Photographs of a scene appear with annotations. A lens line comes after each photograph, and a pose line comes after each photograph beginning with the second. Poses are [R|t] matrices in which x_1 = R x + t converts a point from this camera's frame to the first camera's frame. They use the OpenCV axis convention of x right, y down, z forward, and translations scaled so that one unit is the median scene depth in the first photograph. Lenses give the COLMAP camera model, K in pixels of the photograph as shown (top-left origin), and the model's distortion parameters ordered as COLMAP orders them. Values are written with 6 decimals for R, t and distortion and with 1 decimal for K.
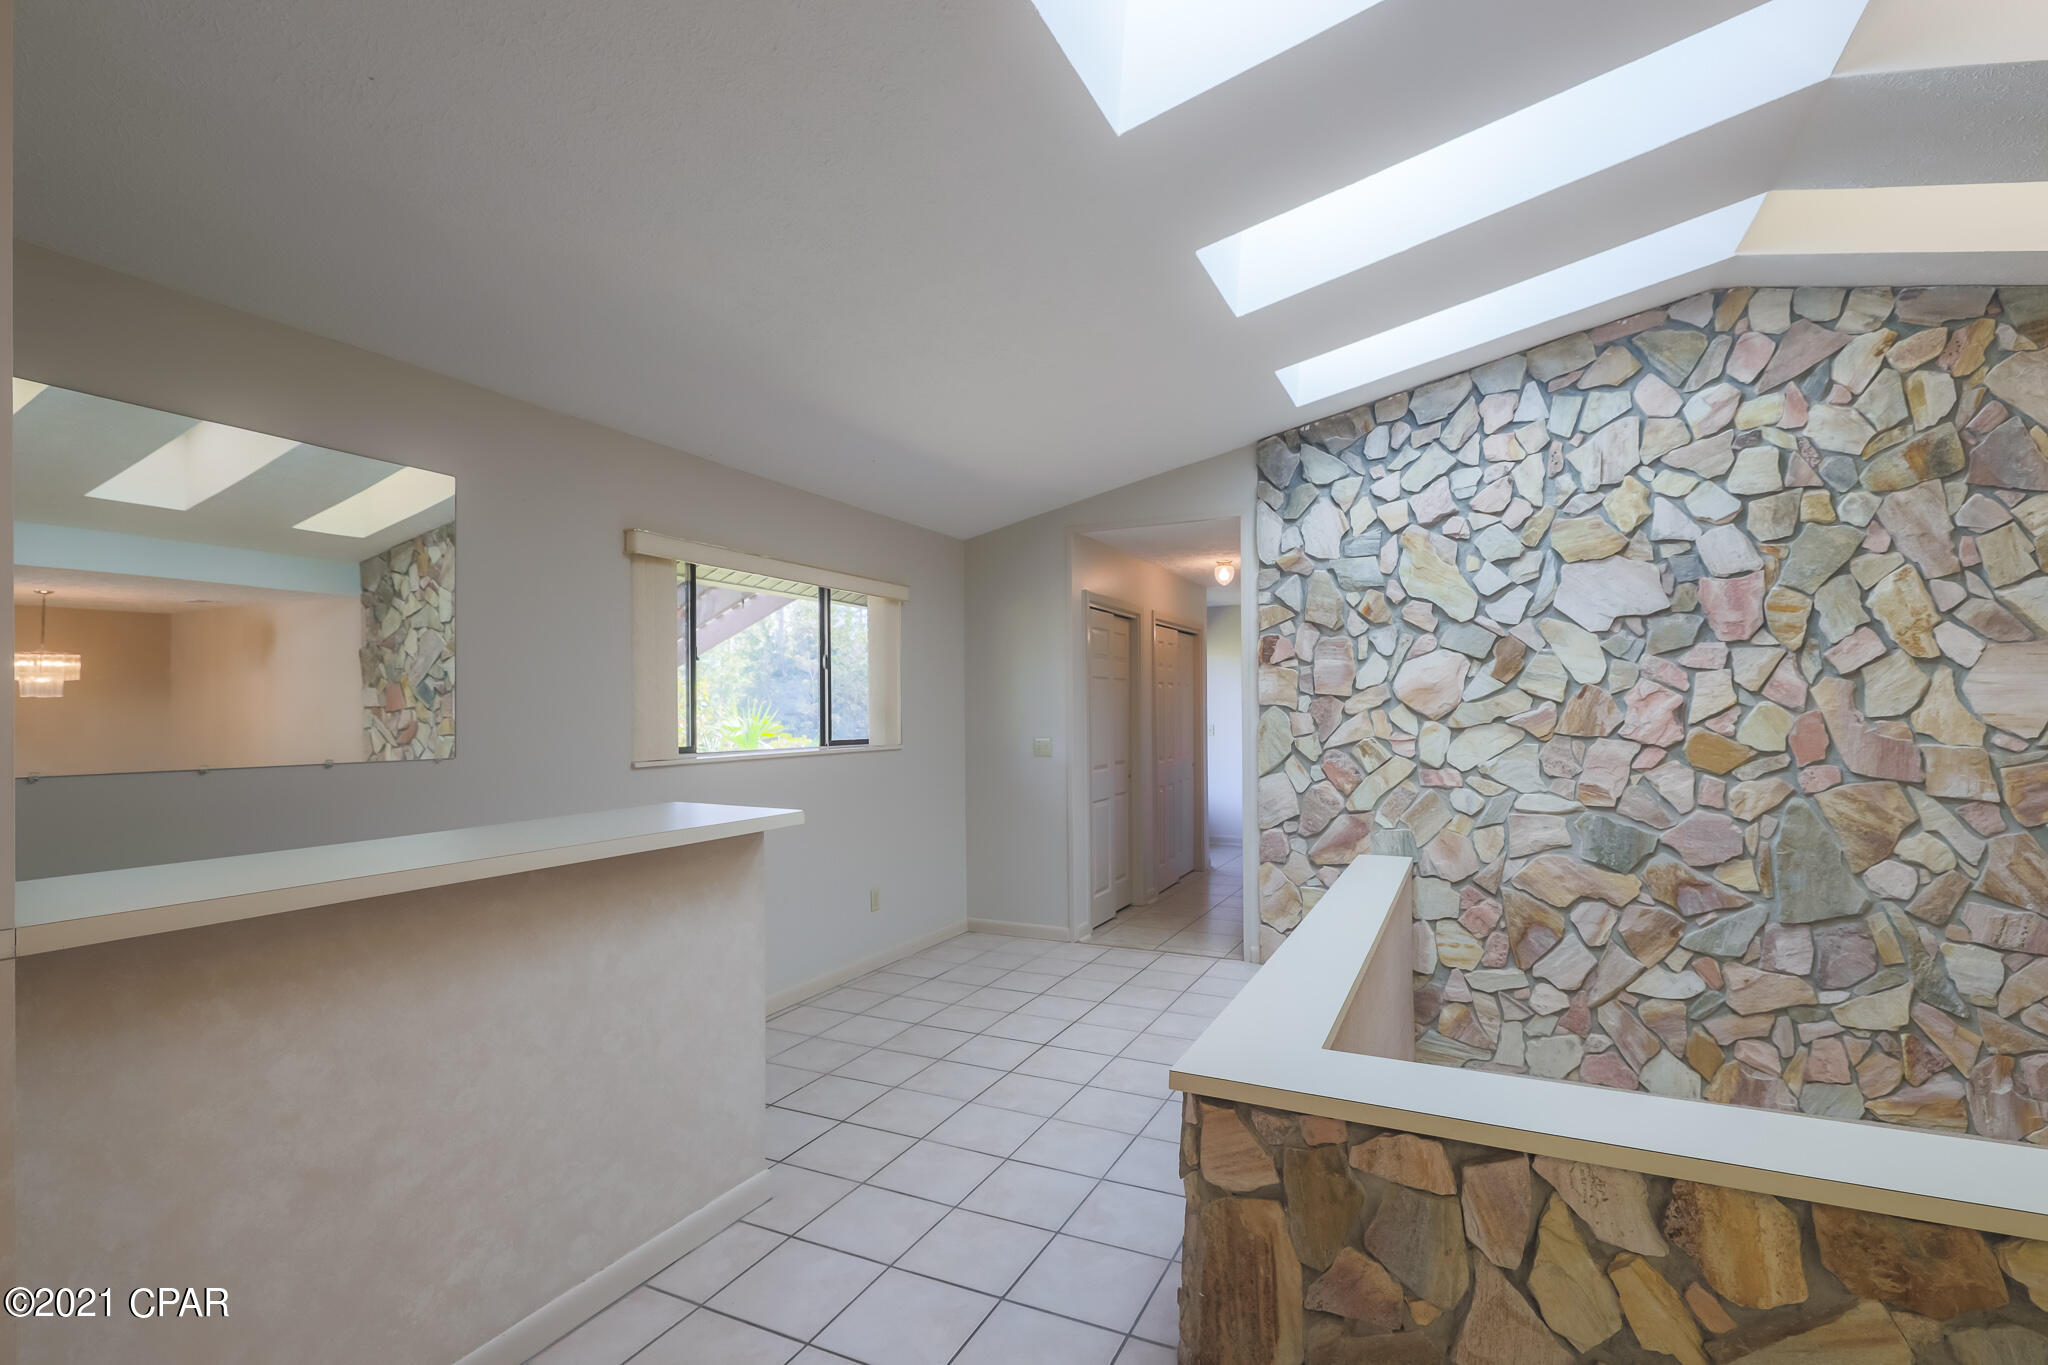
lens RADIAL K [[946.6, 0, 1068.9], [0, 946.6, 715.4], [0, 0, 1]] dist [-0.004283, 0.001408]
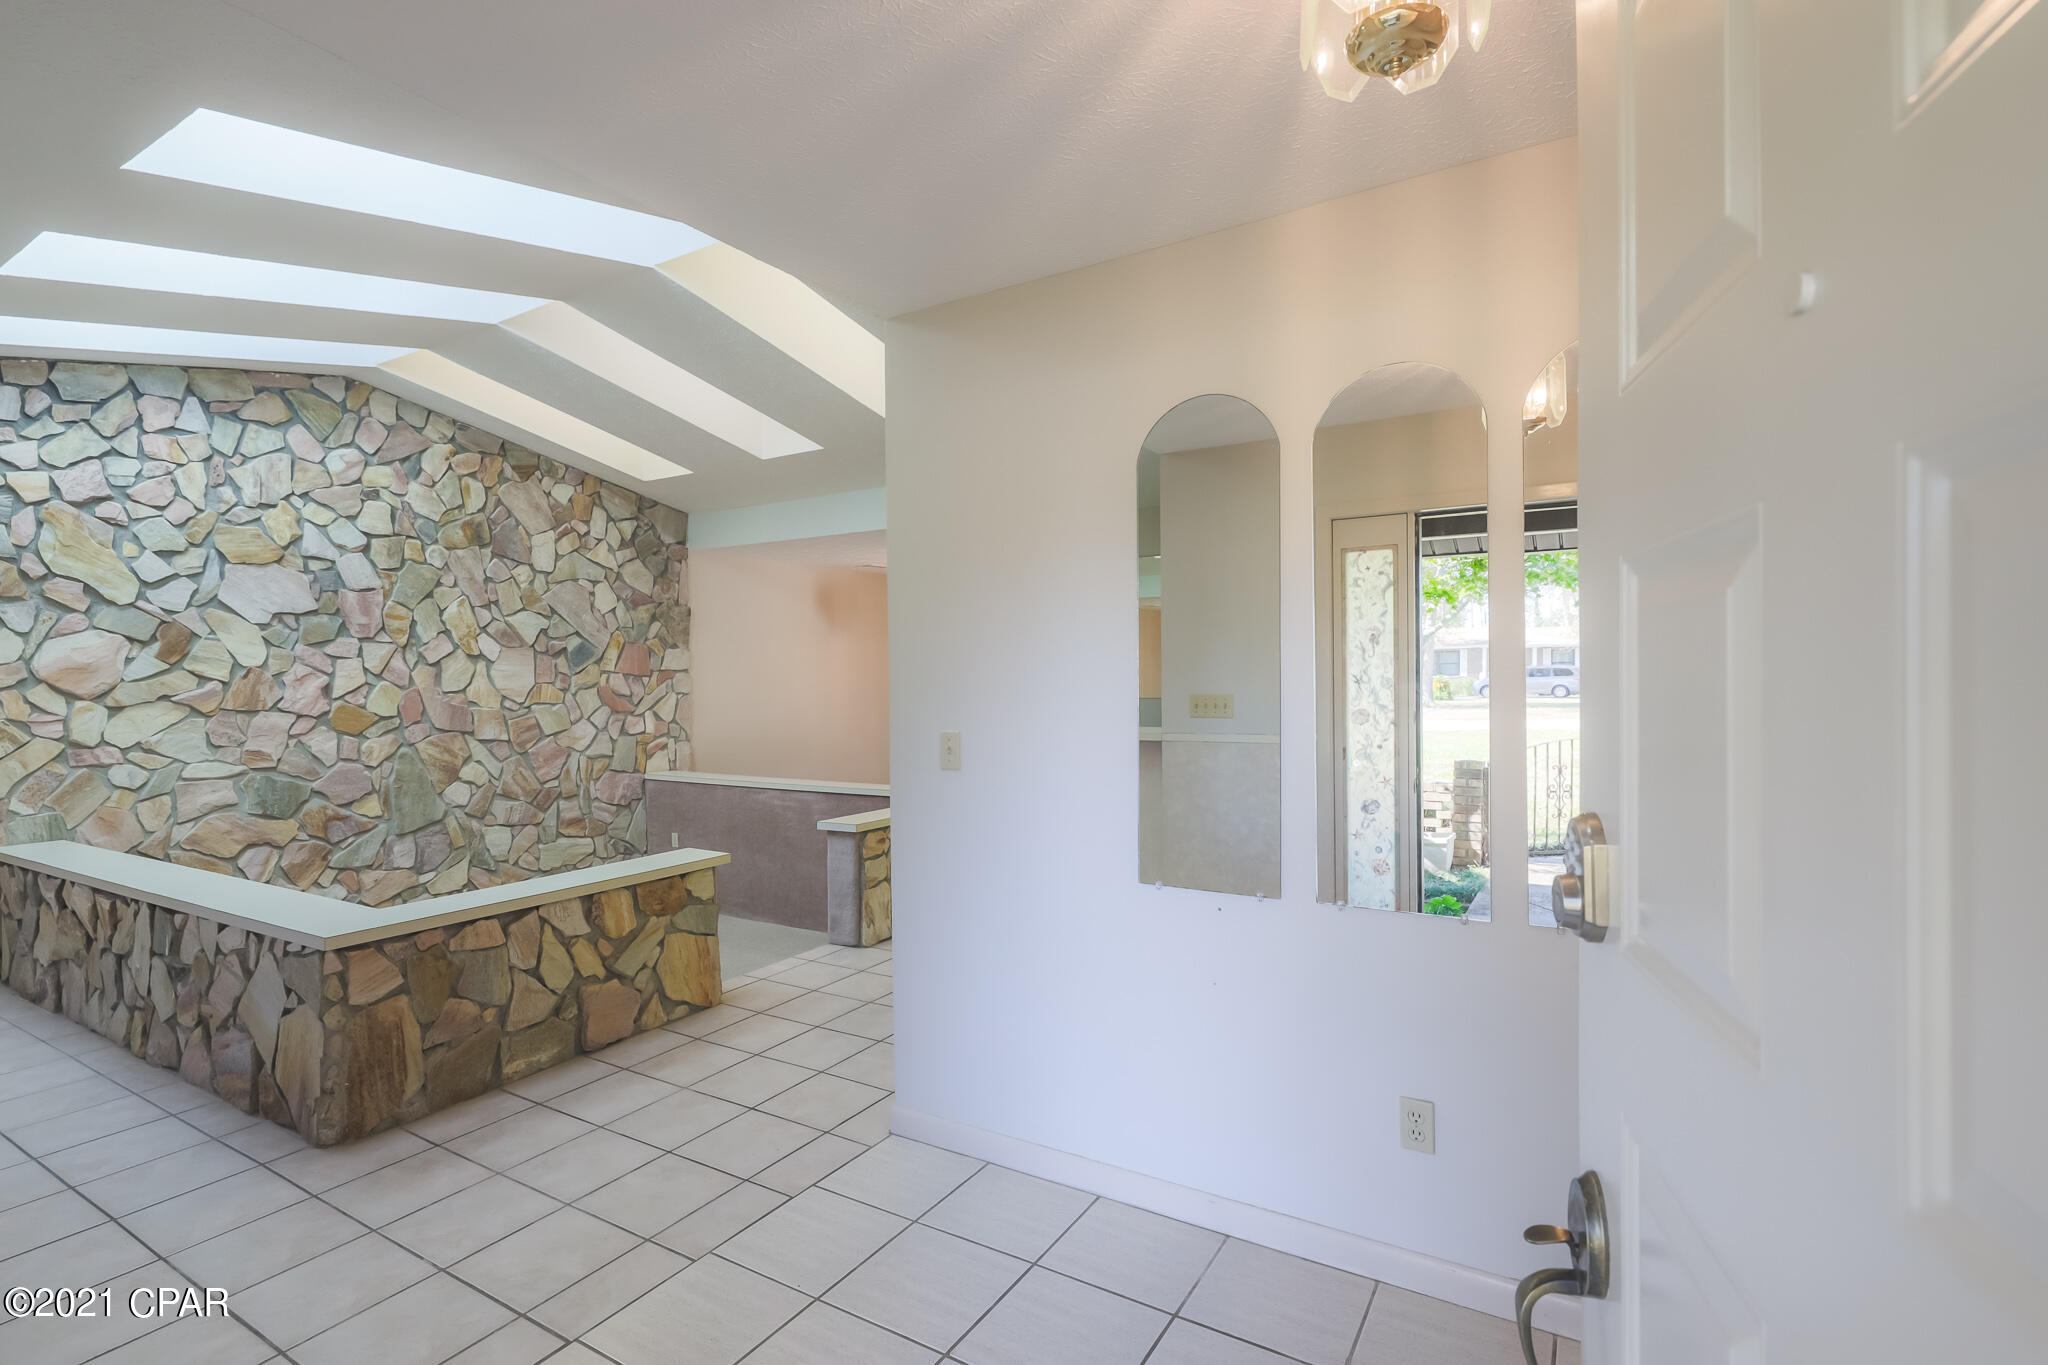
lens RADIAL K [[946.6, 0, 1057.2], [0, 946.6, 688.0], [0, 0, 1]] dist [-0.004283, 0.001408]
pose [[0.069299, -0.007888, 0.997565, -0.607236], [0.009104, 0.999932, 0.007274, -0.005980], [-0.997554, 0.008577, 0.069366, -0.108677]]
